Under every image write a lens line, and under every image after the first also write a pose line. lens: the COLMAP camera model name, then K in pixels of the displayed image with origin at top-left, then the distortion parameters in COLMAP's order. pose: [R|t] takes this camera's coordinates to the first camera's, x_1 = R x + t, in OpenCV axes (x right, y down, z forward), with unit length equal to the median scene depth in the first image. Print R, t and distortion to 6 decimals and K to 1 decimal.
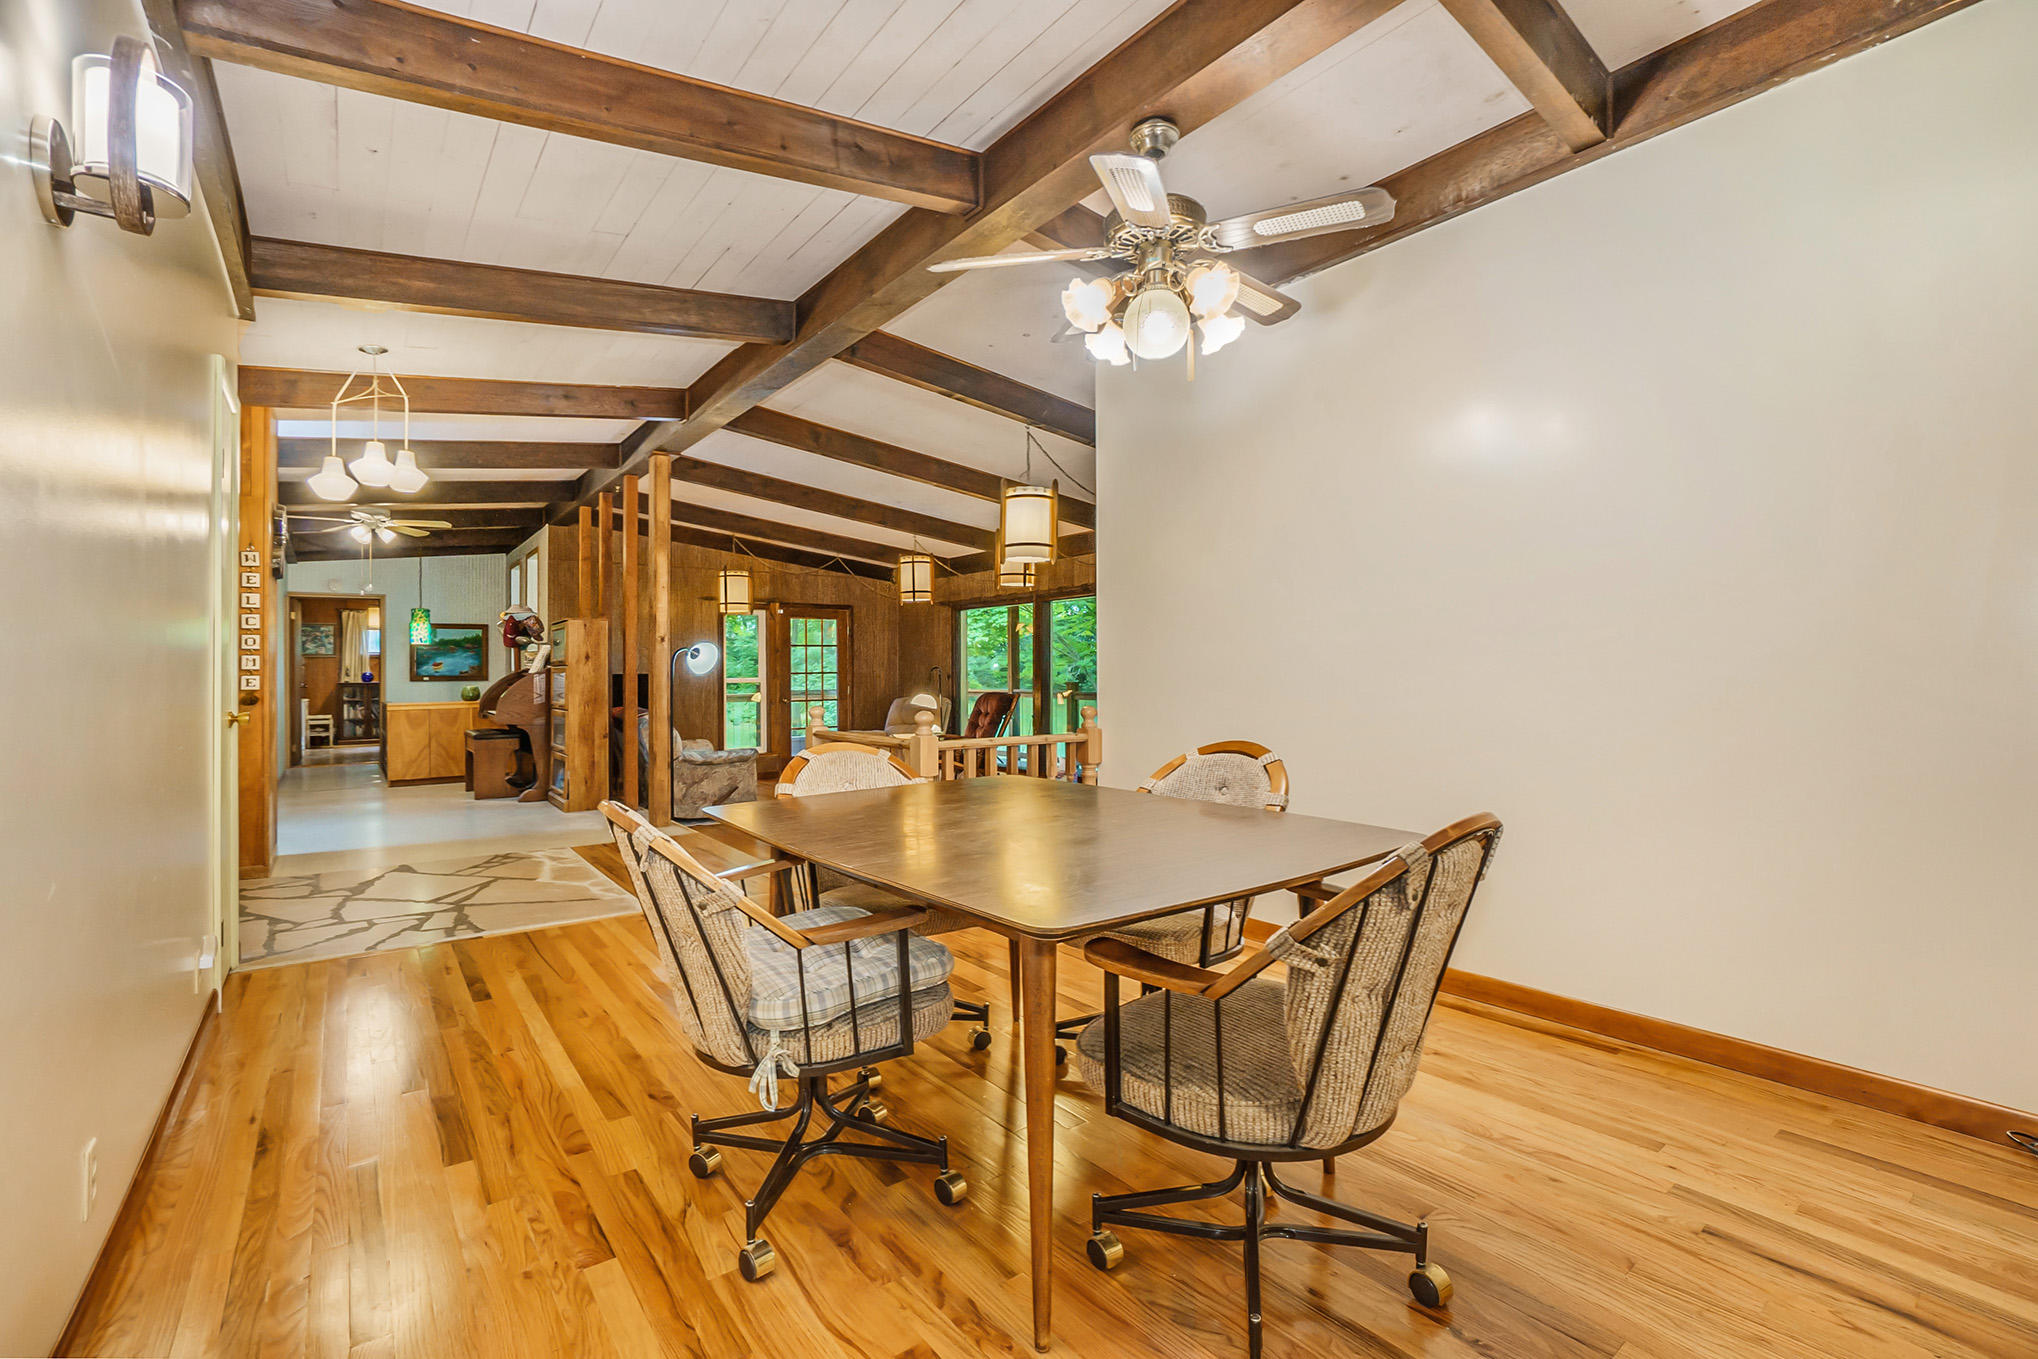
lens RADIAL K [[906.2, 0, 997.0], [0, 906.2, 664.9], [0, 0, 1]] dist [-0.018019, 0.001305]
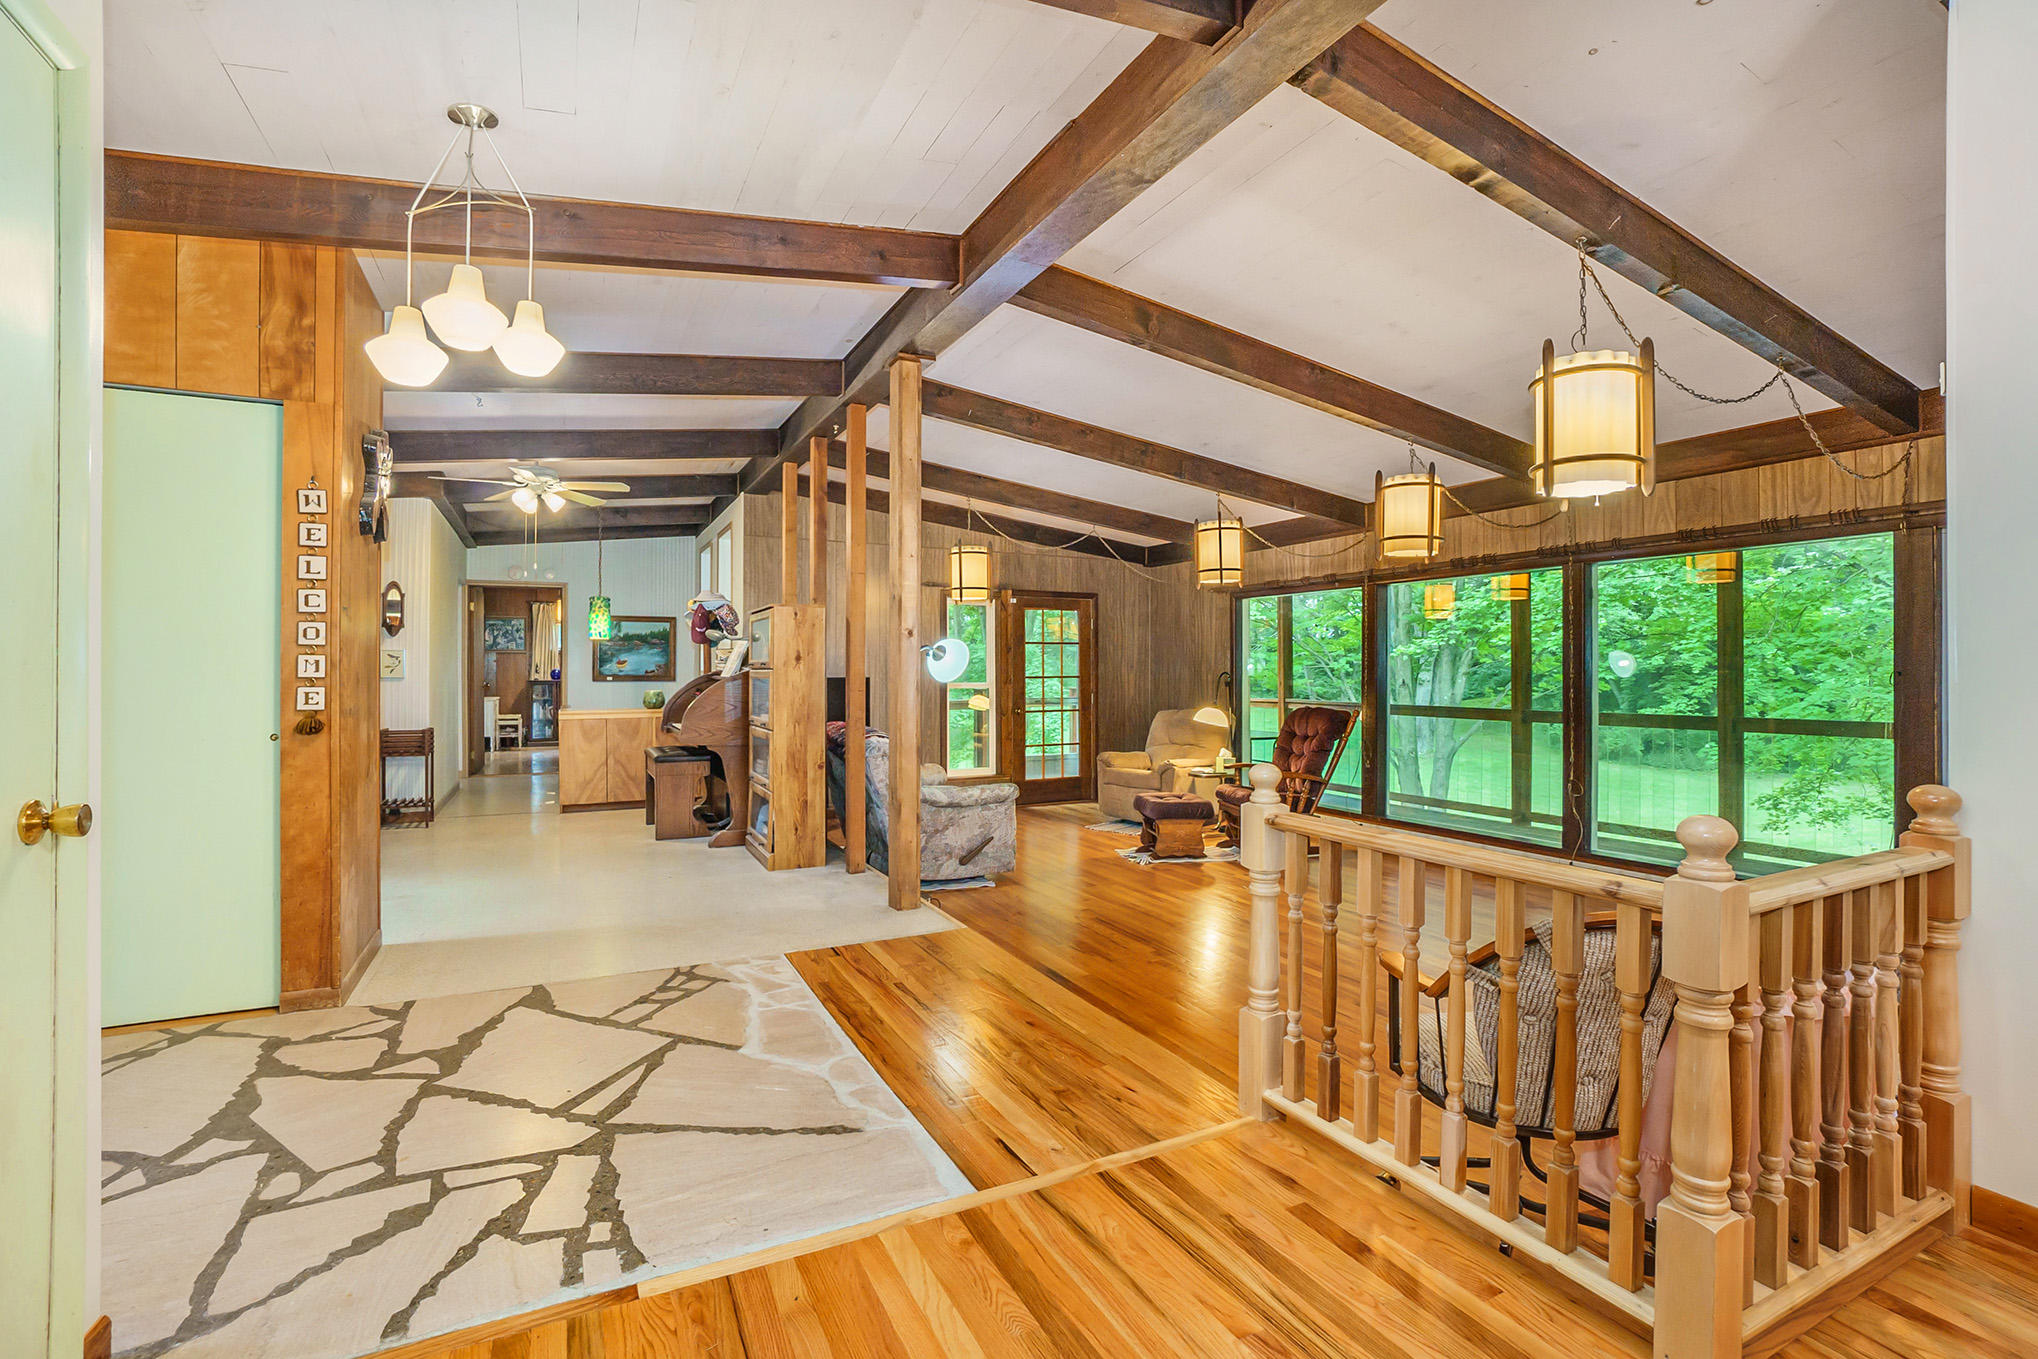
lens RADIAL K [[906.2, 0, 1013.8], [0, 906.2, 676.2], [0, 0, 1]] dist [-0.018019, 0.001305]
pose [[0.986978, 0.010720, -0.160499, -0.132153], [-0.008348, 0.999846, 0.015451, -0.005084], [0.160639, -0.013910, 0.986915, 0.246418]]
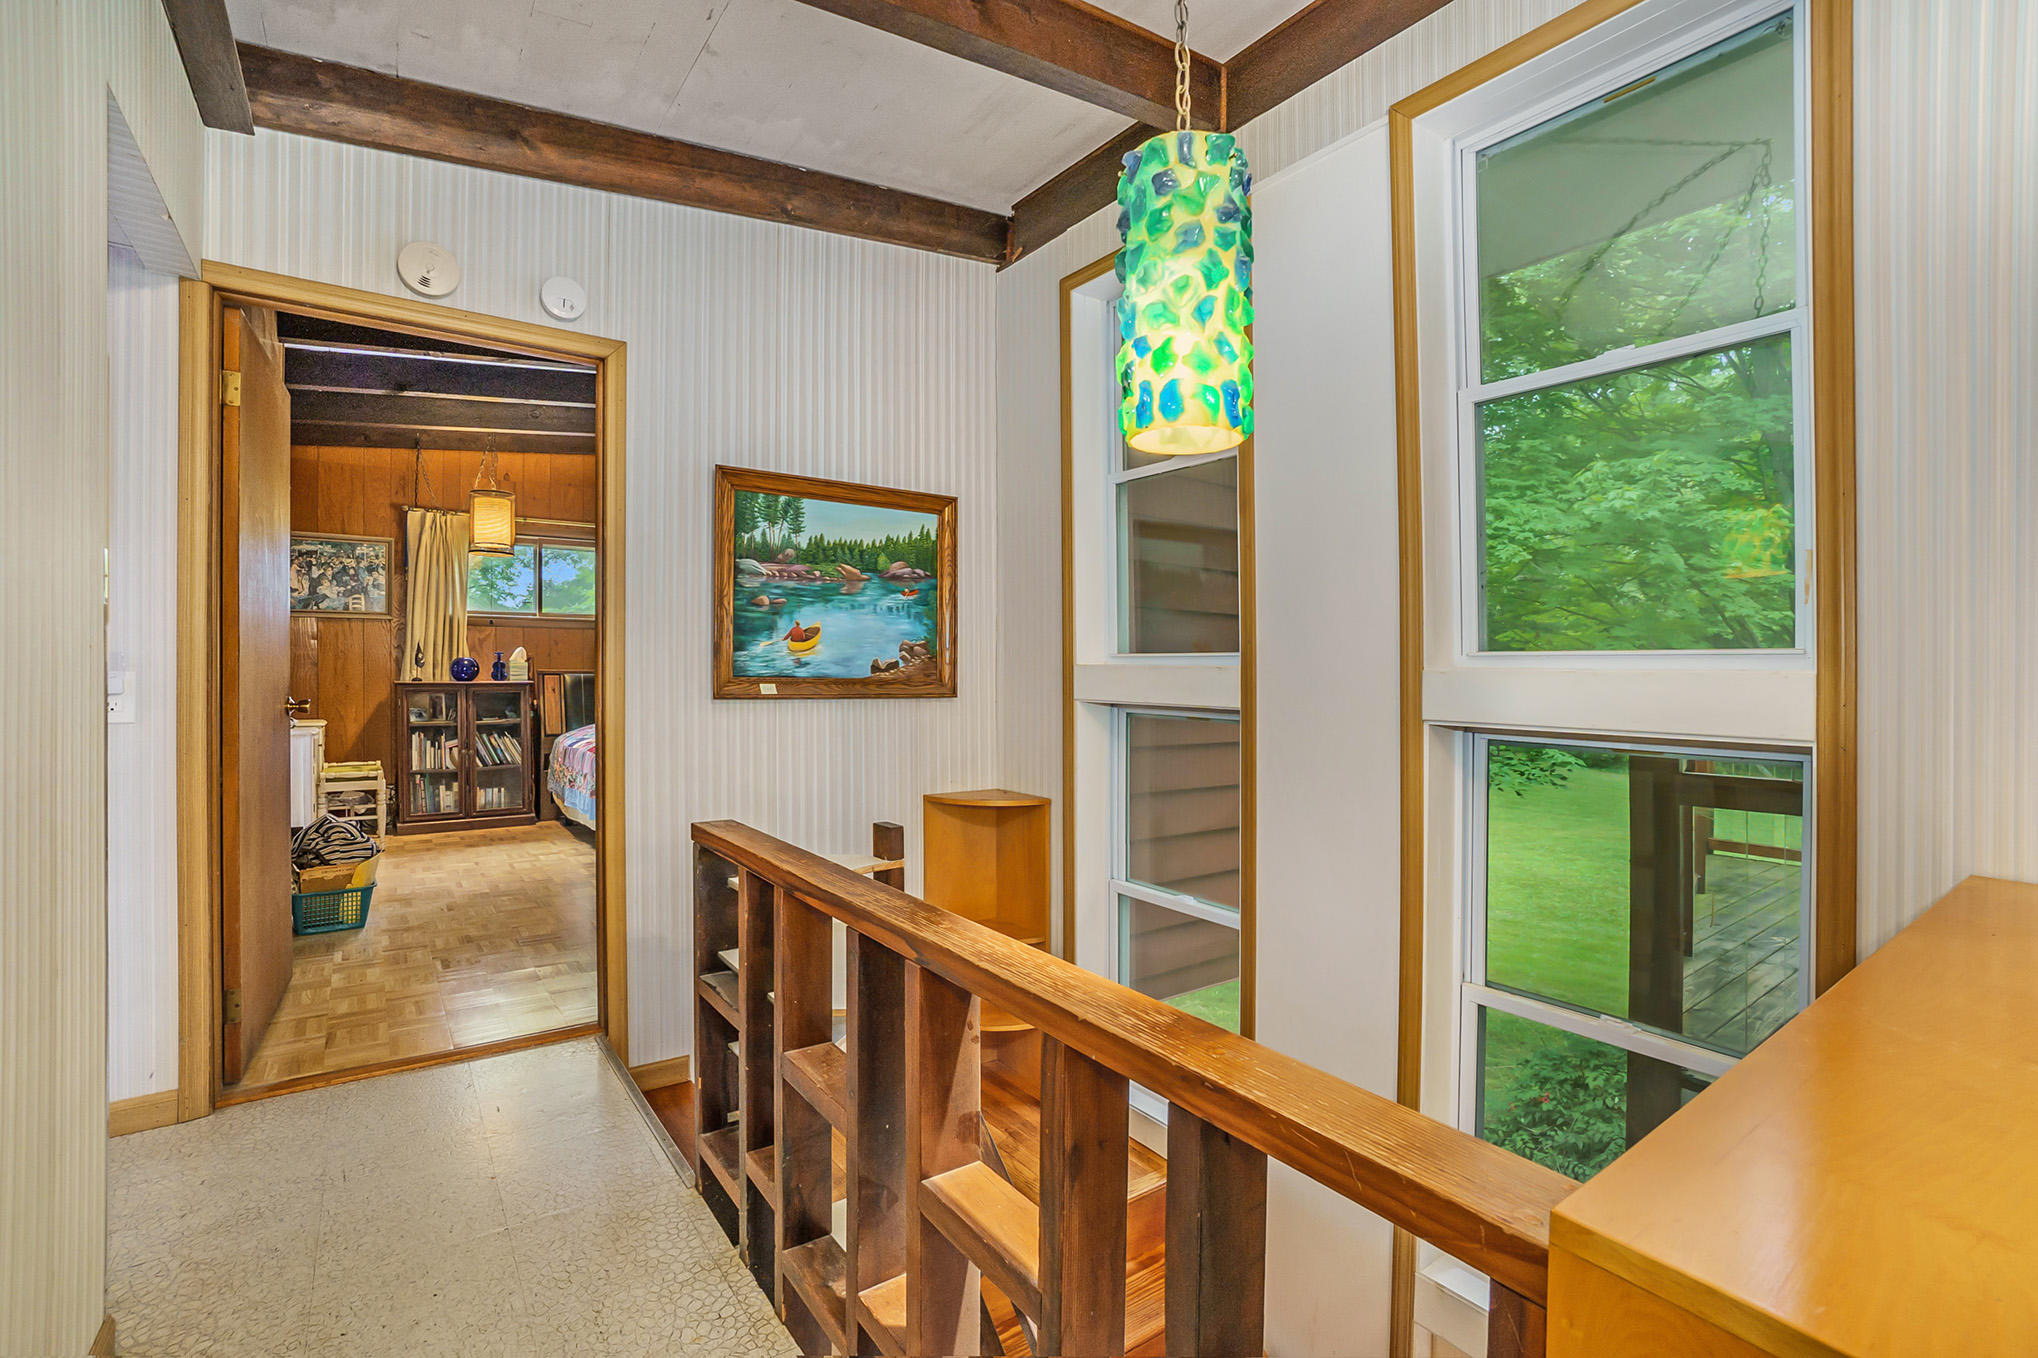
lens RADIAL K [[906.2, 0, 1035.1], [0, 906.2, 671.1], [0, 0, 1]] dist [-0.018019, 0.001305]
pose [[0.999880, 0.015156, 0.003062, -0.720182], [-0.015205, 0.999746, 0.016623, 0.005789], [-0.002810, -0.016668, 0.999857, 0.955339]]
